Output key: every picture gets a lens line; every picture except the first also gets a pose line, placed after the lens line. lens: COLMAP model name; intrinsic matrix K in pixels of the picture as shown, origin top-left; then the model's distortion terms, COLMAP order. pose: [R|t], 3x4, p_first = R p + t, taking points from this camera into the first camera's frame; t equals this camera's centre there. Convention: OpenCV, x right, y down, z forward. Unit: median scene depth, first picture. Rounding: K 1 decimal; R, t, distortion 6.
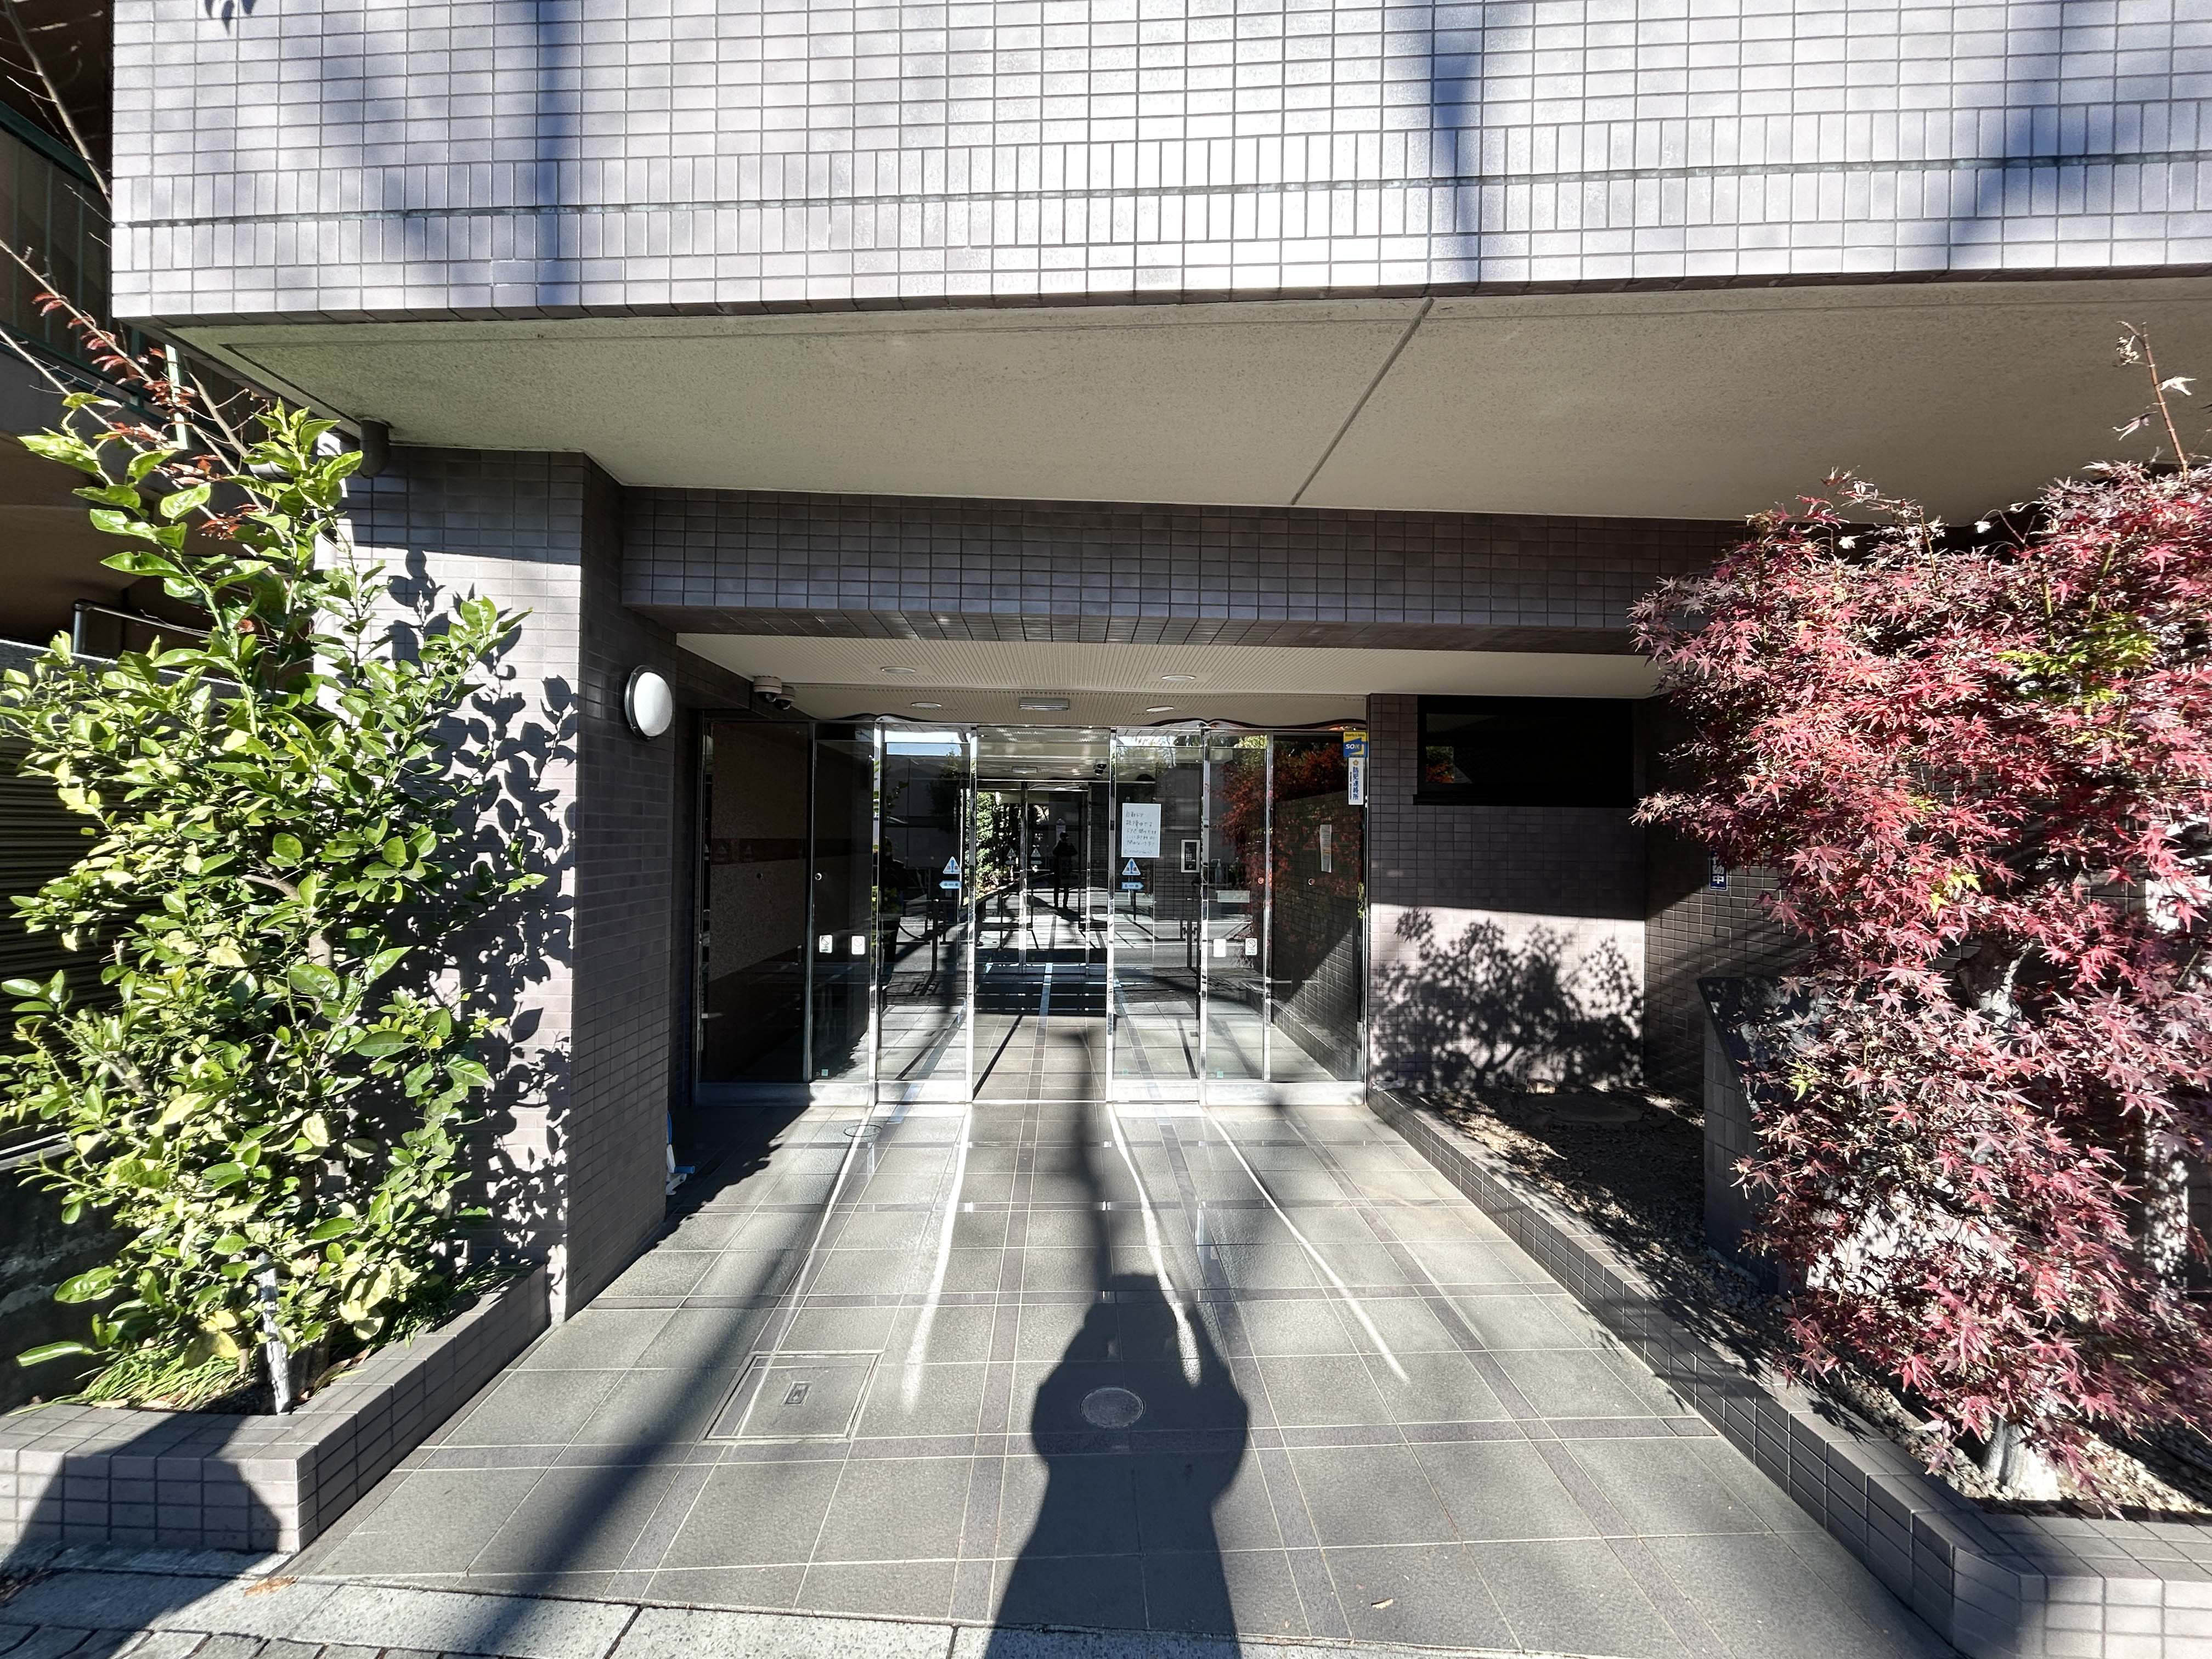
lens RADIAL K [[906.0, 0, 1106.0], [0, 906.0, 829.5], [0, 0, 1]] dist [0.000098, 0.000000]
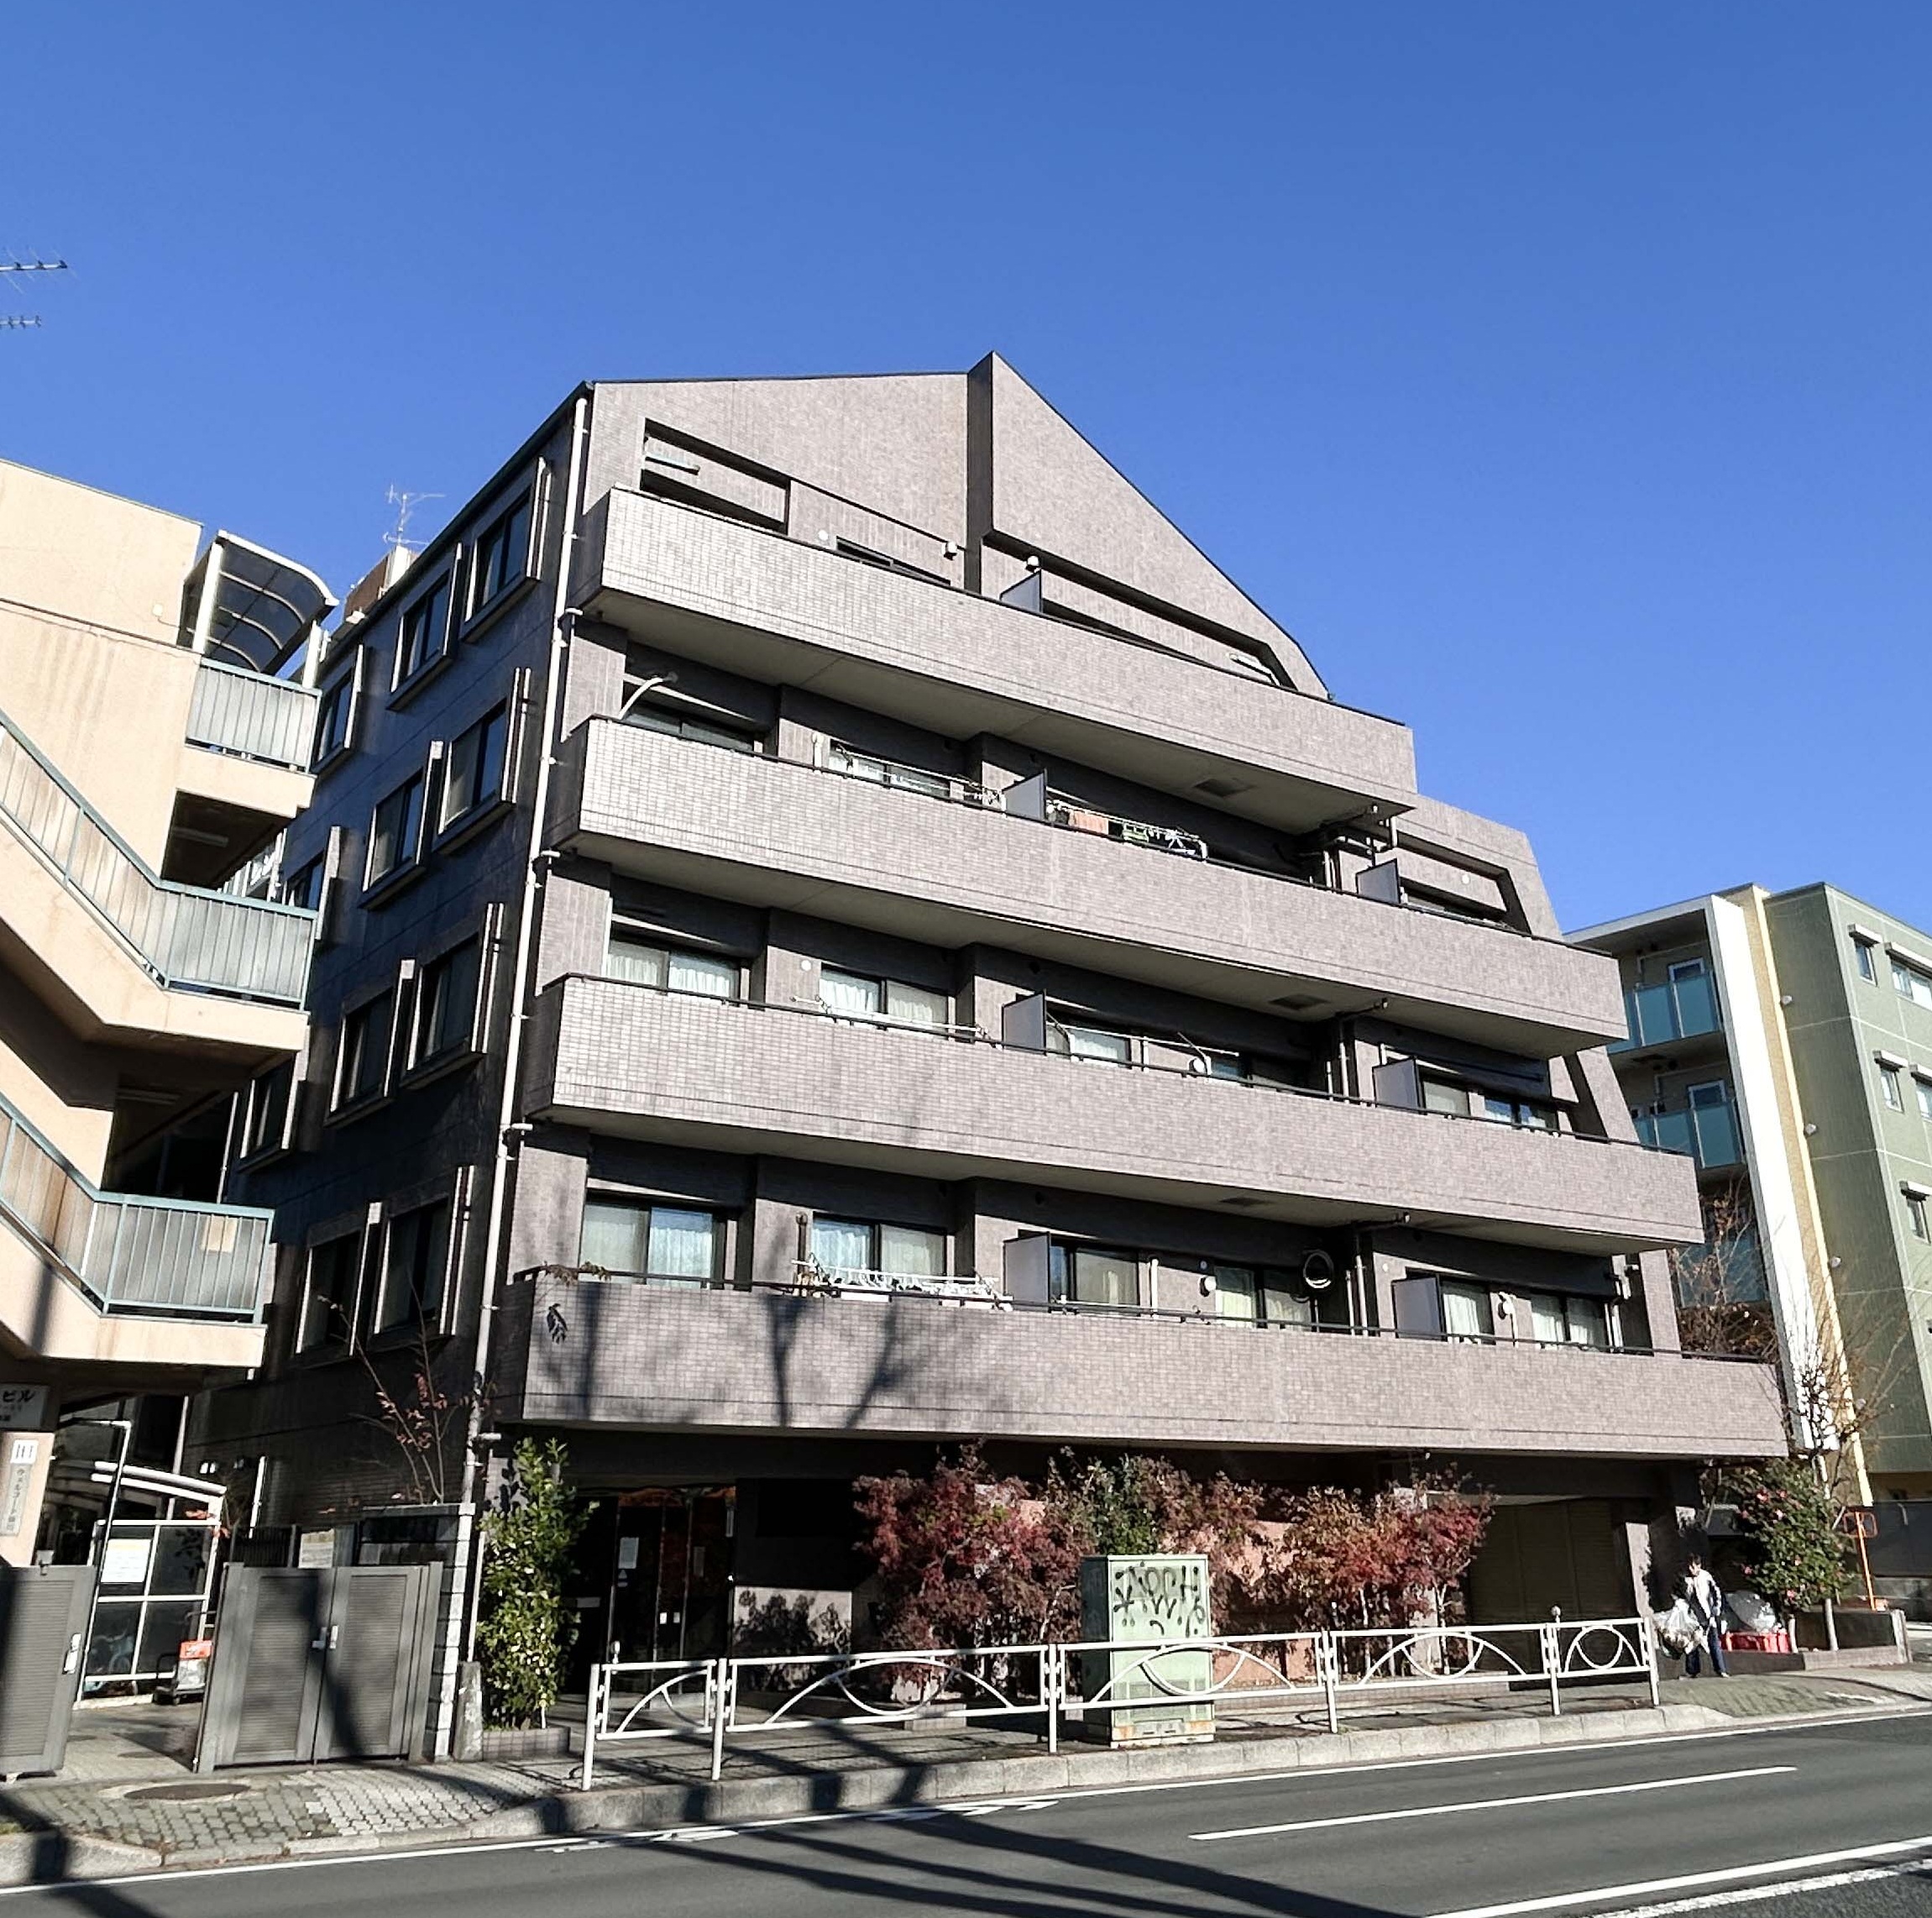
lens RADIAL K [[1759.5, 0, 966.0], [0, 1759.5, 959.0], [0, 0, 1]] dist [0.003032, 0.001554]
pose [[0.807494, 0.172585, 0.564063, -3.127429], [0.006593, 0.953541, -0.301191, -0.121570], [-0.589838, 0.246929, 0.768841, -4.809705]]
